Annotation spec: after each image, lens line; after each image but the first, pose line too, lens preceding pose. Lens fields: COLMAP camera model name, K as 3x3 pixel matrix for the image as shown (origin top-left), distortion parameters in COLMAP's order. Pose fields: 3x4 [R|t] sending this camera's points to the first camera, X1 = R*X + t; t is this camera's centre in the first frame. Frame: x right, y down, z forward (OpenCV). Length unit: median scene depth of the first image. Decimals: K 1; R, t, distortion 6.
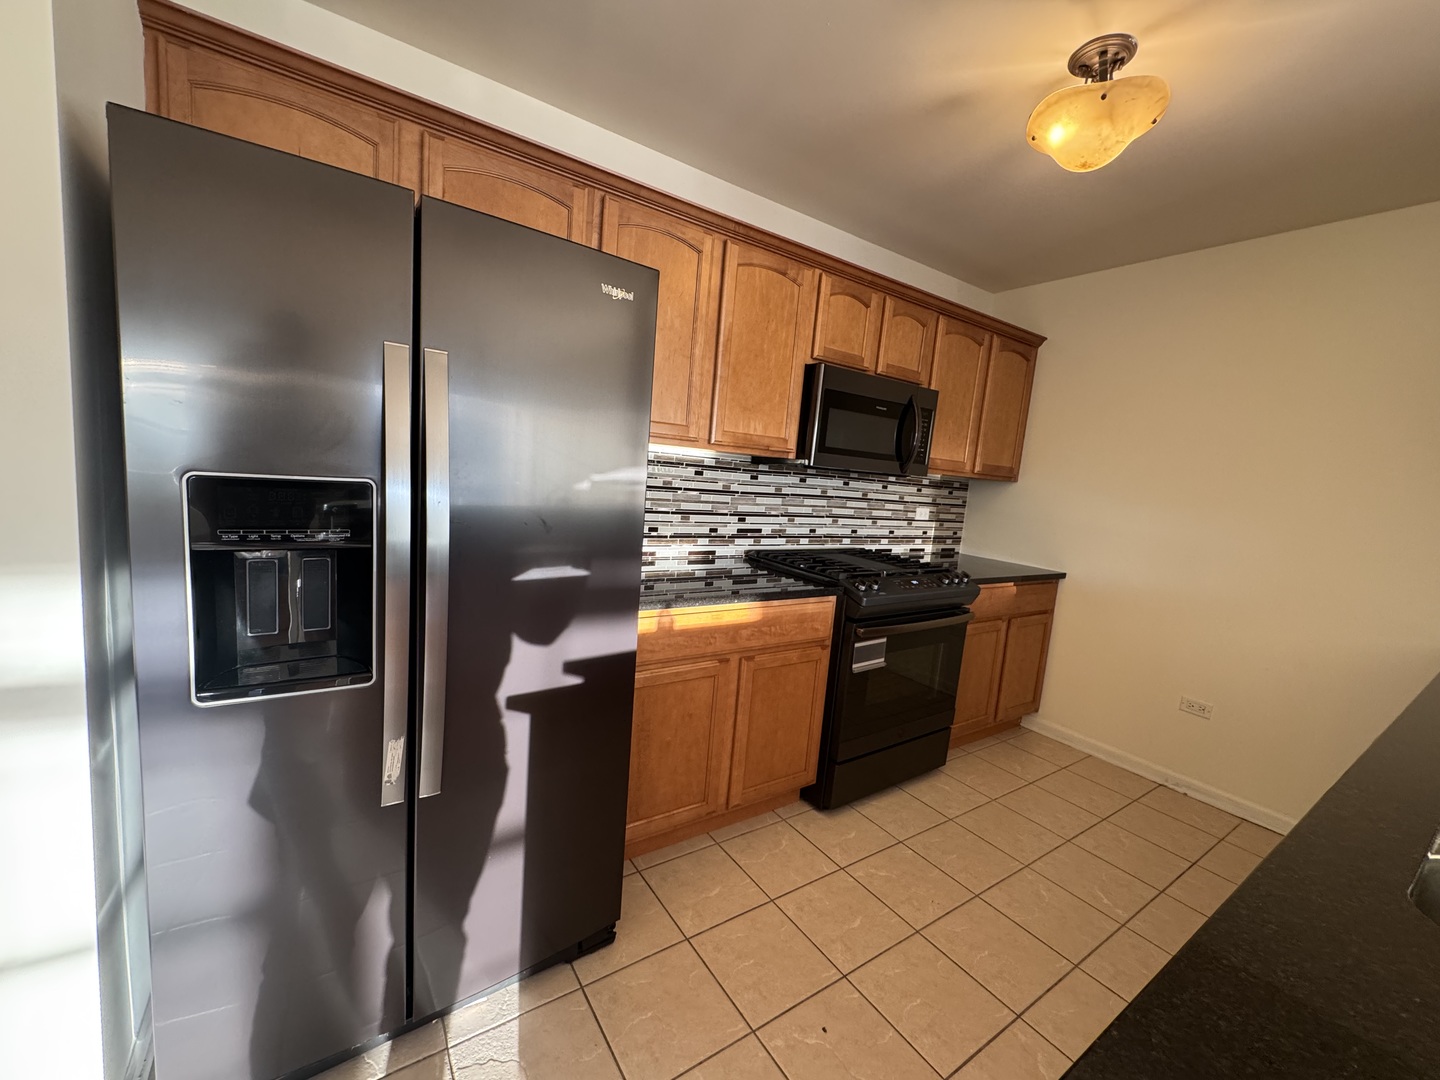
lens RADIAL K [[581.8, 0, 716.1], [0, 581.8, 535.9], [0, 0, 1]] dist [0.000738, -0.000479]
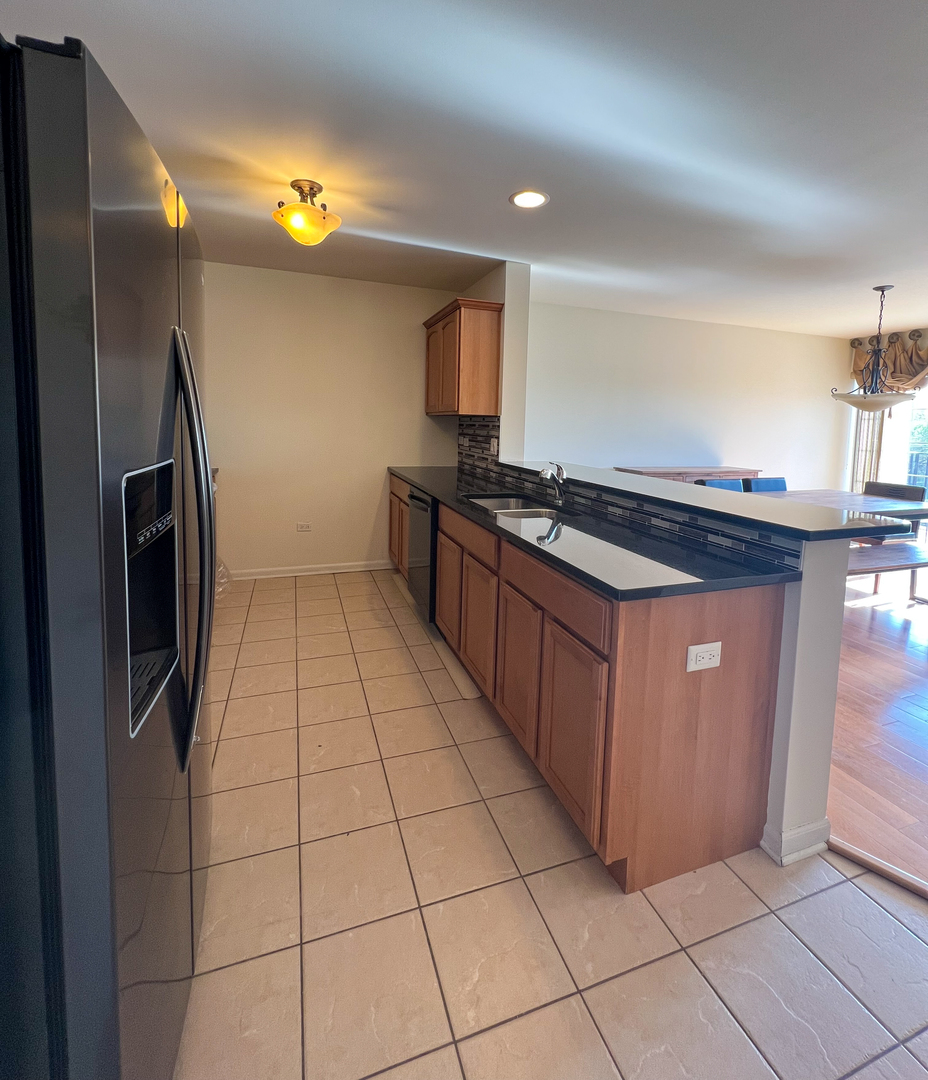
lens RADIAL K [[494.3, 0, 465.1], [0, 494.3, 466.2], [0, 0, 1]] dist [0.003006, -0.000964]
pose [[0.248409, -0.162038, 0.955006, -0.483754], [0.110127, 0.984241, 0.138353, -0.052888], [-0.962375, 0.070804, 0.262339, 0.080838]]
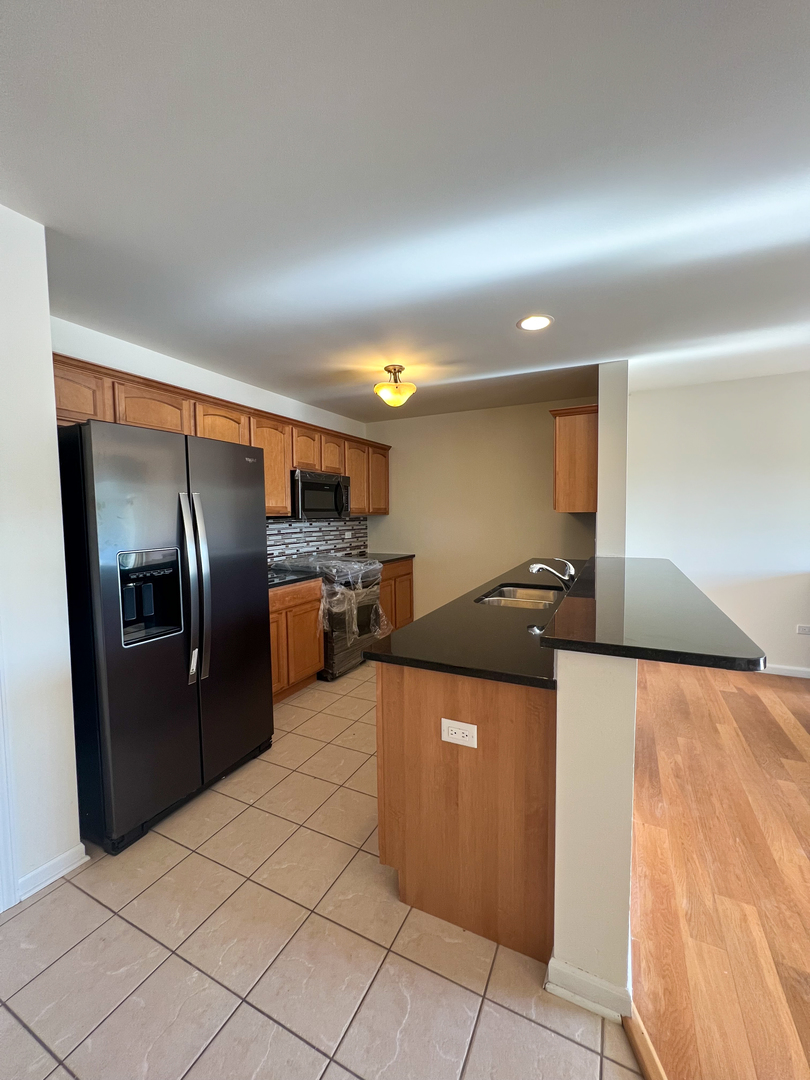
lens RADIAL K [[432.6, 0, 407.5], [0, 432.6, 540.5], [0, 0, 1]] dist [-0.004681, -0.000284]
pose [[0.863983, -0.123485, 0.488144, -0.228222], [0.141657, 0.989916, -0.000306, 0.010509], [-0.483184, 0.069414, 0.872763, -0.447773]]
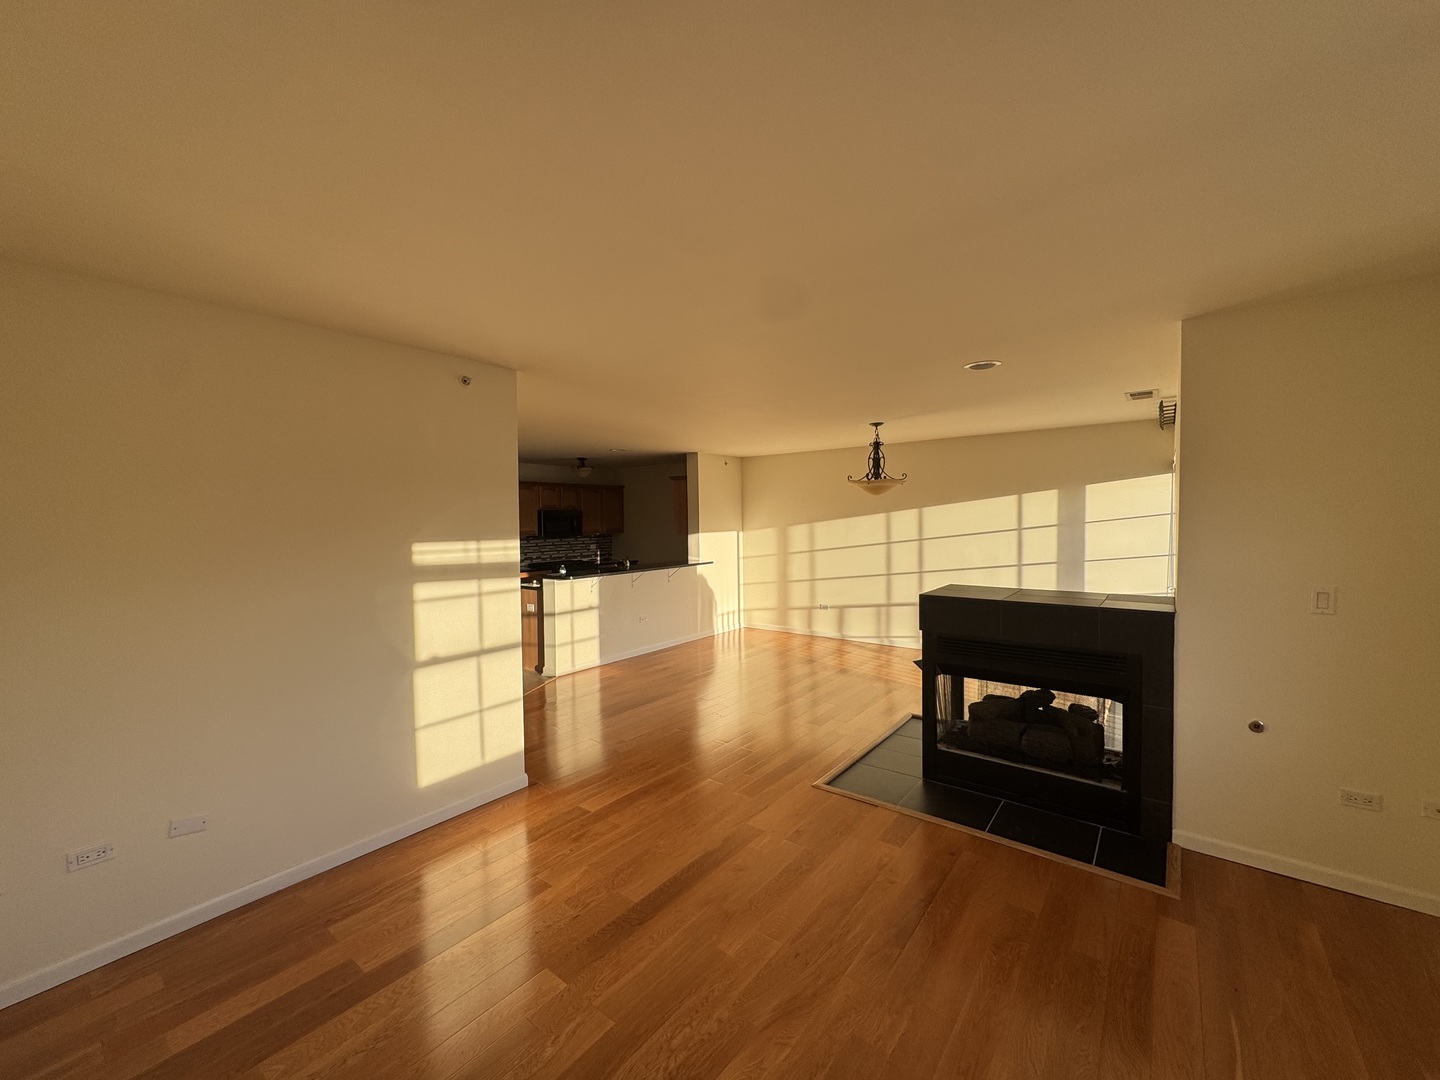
lens RADIAL K [[581.8, 0, 726.4], [0, 581.8, 539.6], [0, 0, 1]] dist [0.000738, -0.000479]
pose [[0.940681, -0.106057, 0.322291, 0.058922], [0.128222, 0.990570, -0.048276, 0.187813], [-0.314132, 0.086737, 0.945409, -2.421456]]
